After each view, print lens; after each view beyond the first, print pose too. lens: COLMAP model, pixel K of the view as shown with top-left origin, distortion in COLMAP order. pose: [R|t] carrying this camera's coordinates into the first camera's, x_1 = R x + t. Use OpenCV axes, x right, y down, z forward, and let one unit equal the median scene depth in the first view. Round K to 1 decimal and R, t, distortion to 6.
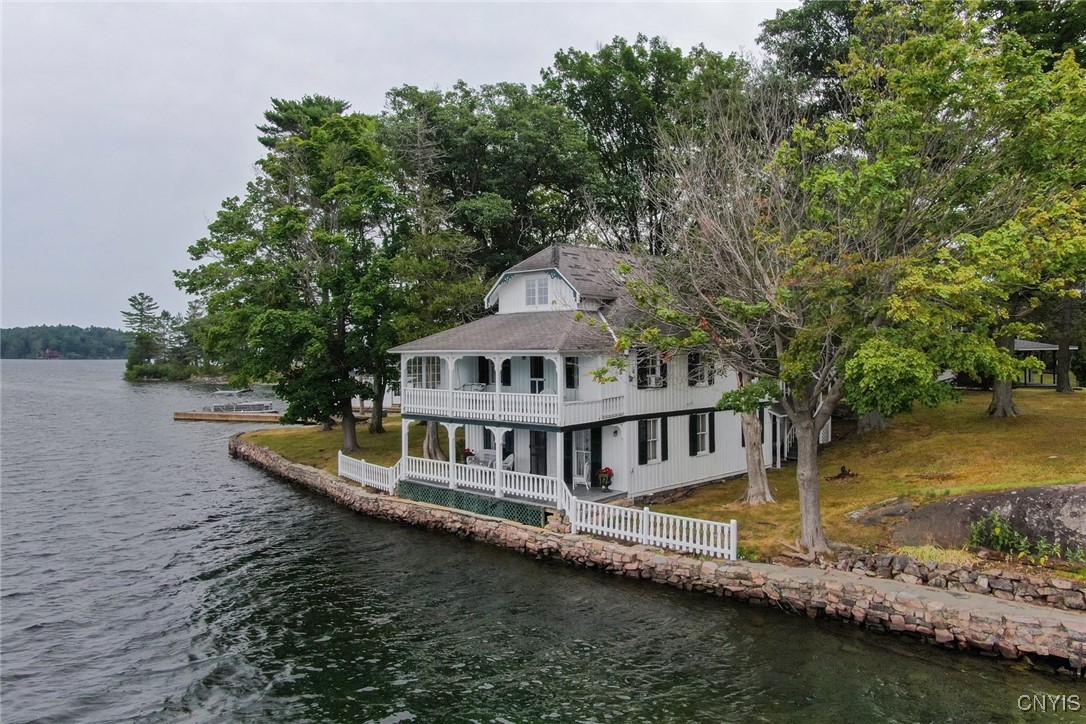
lens RADIAL K [[843.7, 0, 543.0], [0, 843.7, 362.0], [0, 0, 1]] dist [-0.012356, -0.003937]
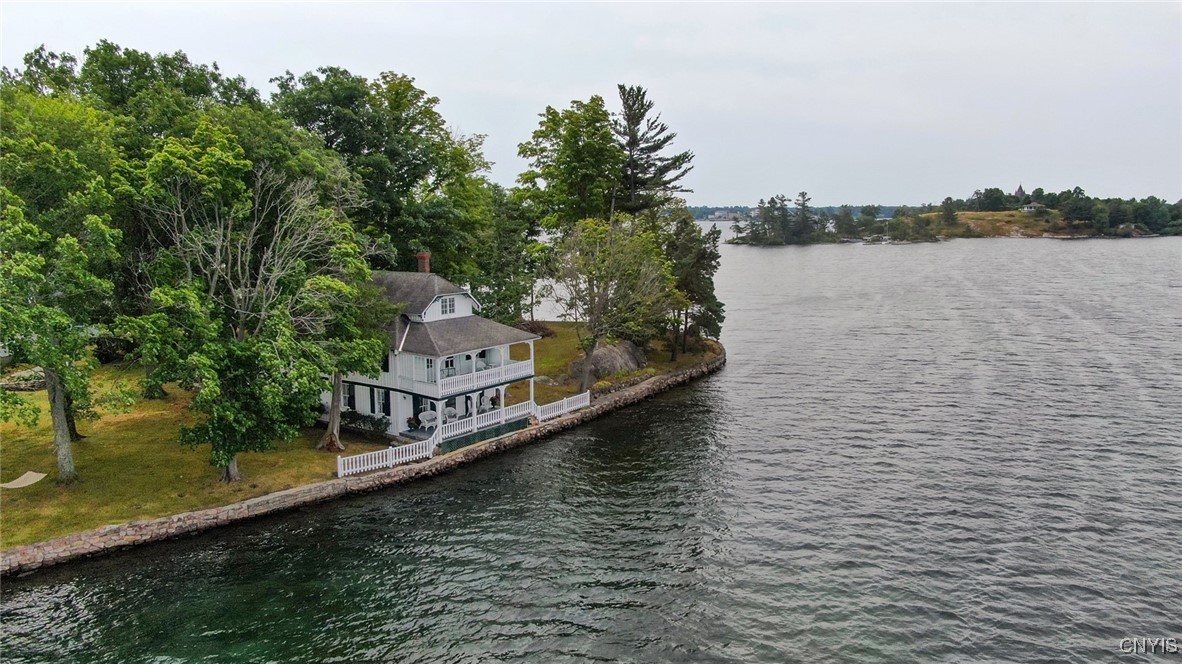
lens RADIAL K [[841.1, 0, 591.0], [0, 841.1, 332.0], [0, 0, 1]] dist [-0.008920, -0.002175]
pose [[-0.159638, -0.146221, 0.976286, -1.723640], [0.003794, 0.988871, 0.148726, -0.287365], [-0.987168, 0.027446, -0.157307, 1.028599]]
